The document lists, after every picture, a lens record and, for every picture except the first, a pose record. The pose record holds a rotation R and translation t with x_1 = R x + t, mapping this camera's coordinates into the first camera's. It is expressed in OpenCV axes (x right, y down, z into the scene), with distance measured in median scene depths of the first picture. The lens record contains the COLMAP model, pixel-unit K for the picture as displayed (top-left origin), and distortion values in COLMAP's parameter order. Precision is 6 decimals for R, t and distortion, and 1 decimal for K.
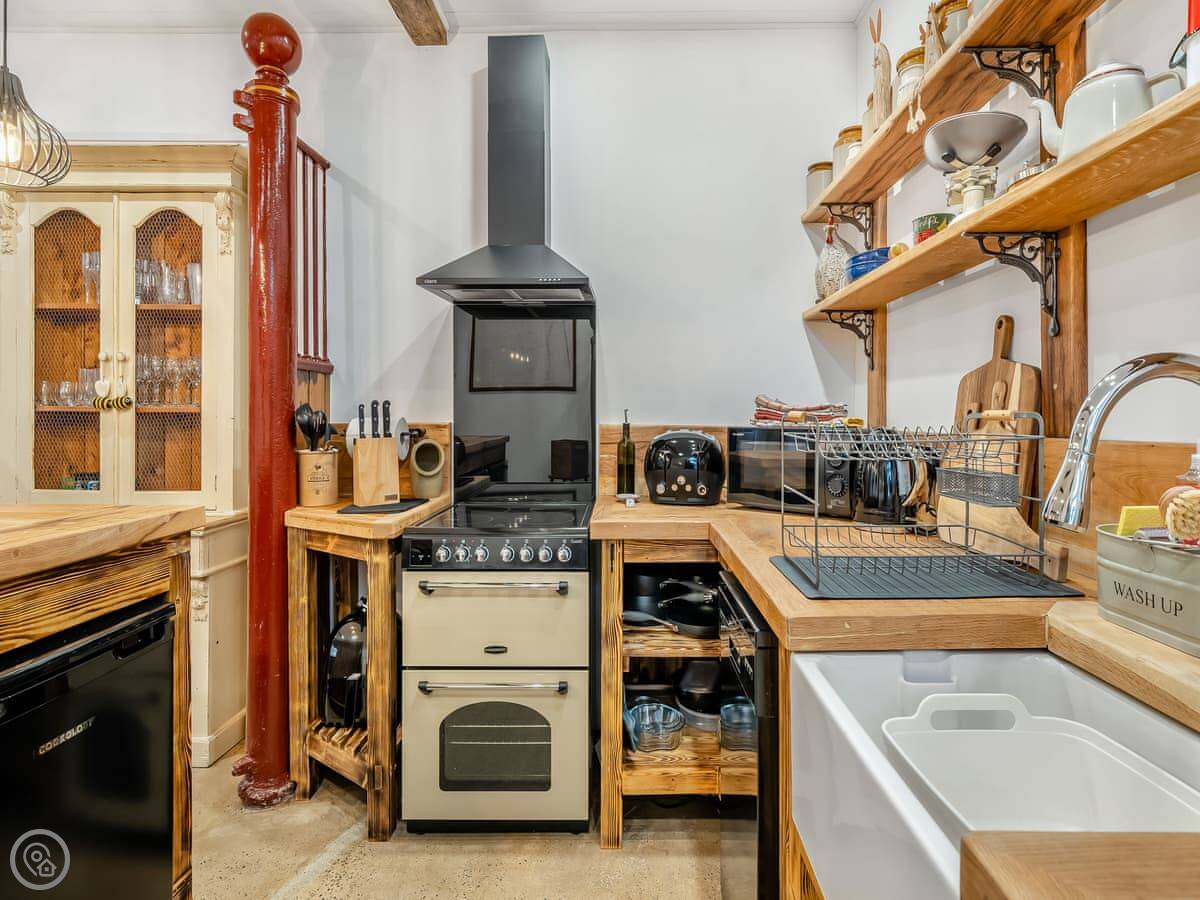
lens RADIAL K [[597.6, 0, 626.1], [0, 597.6, 415.8], [0, 0, 1]] dist [-0.000880, 0.000610]
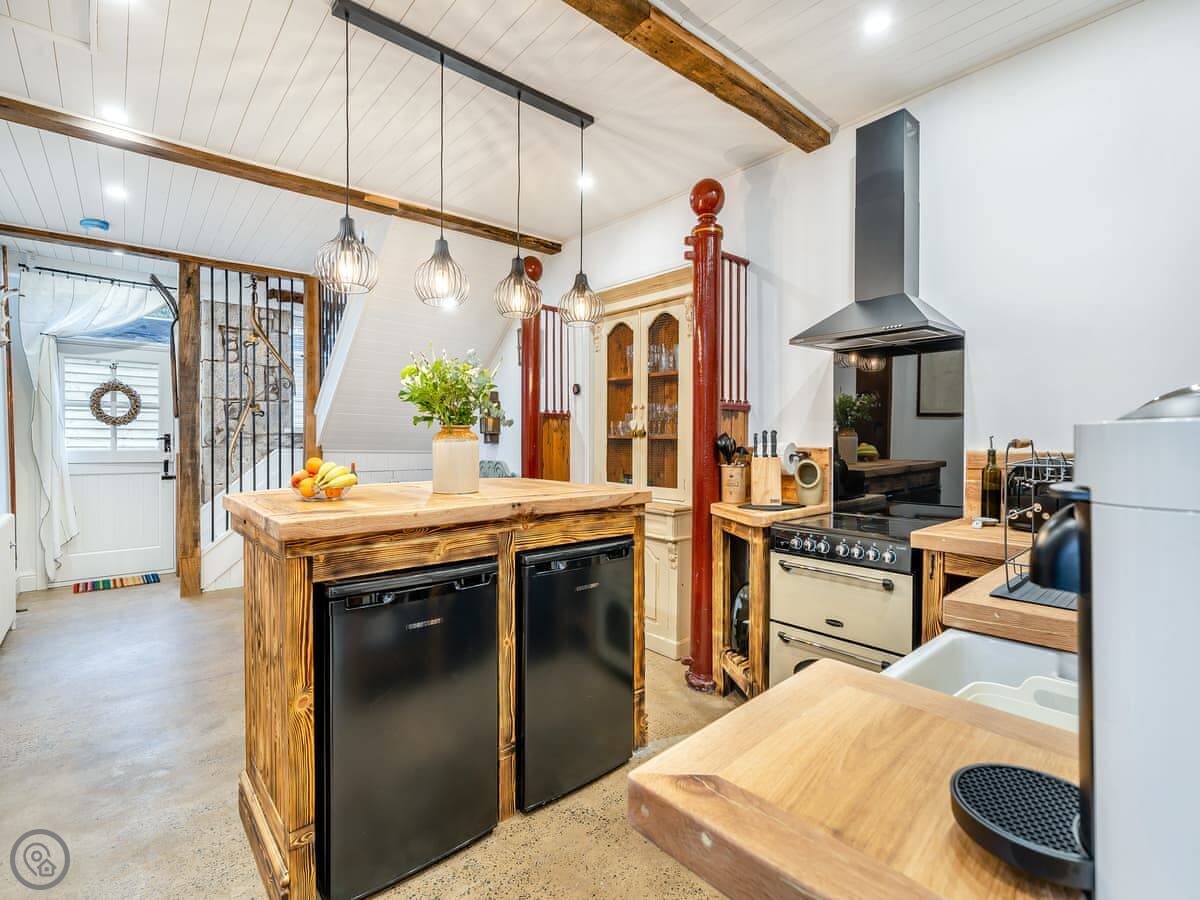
lens RADIAL K [[573.4, 0, 600.5], [0, 573.4, 443.6], [0, 0, 1]] dist [-0.002318, -0.000095]
pose [[0.661096, 0.006250, -0.750275, 0.325366], [-0.003272, 0.999980, 0.005448, -0.001145], [0.750294, -0.001147, 0.661103, -0.171891]]
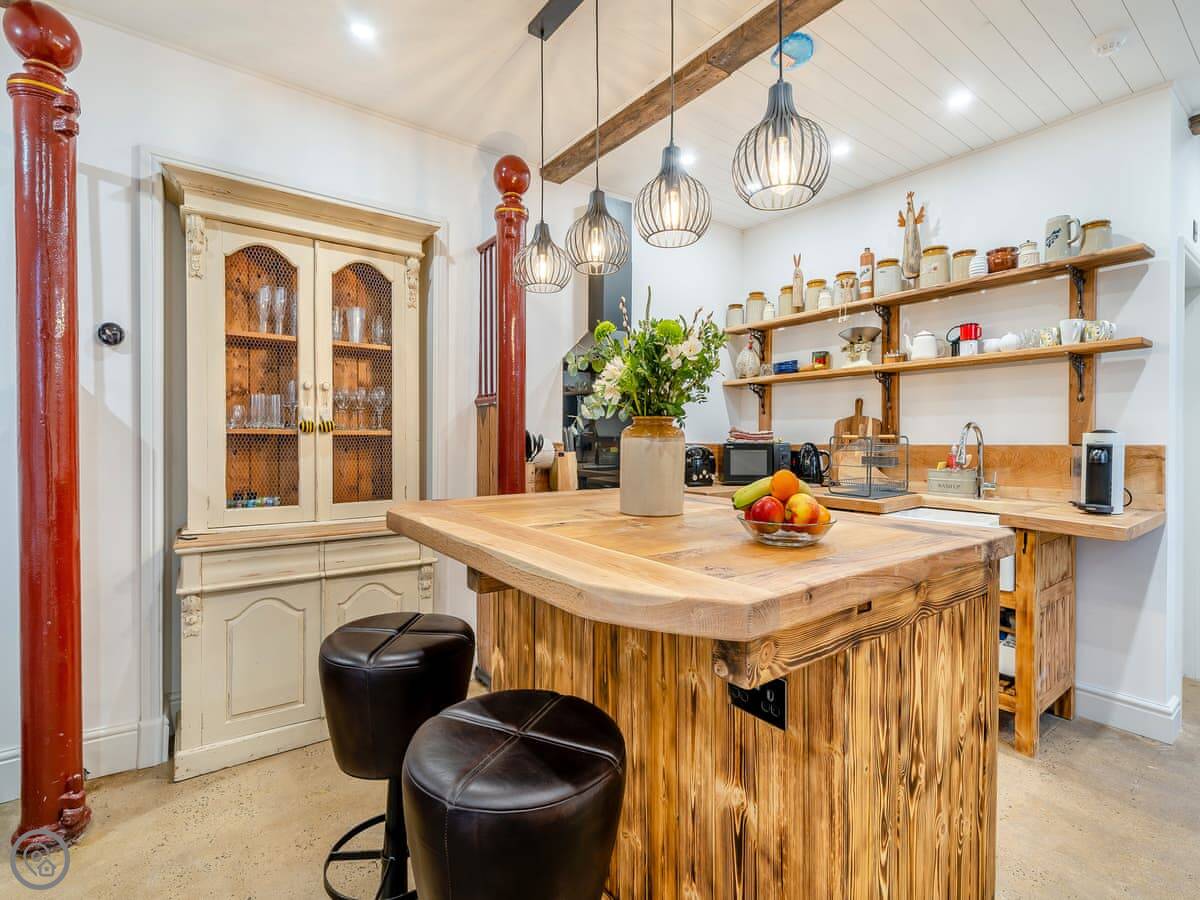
lens RADIAL K [[565.1, 0, 597.0], [0, 565.1, 442.3], [0, 0, 1]] dist [-0.000759, 0.000121]
pose [[0.803601, -0.006703, 0.595131, -1.197669], [0.004489, 0.999976, 0.005201, 0.005335], [-0.595152, -0.001508, 0.803612, -0.193274]]
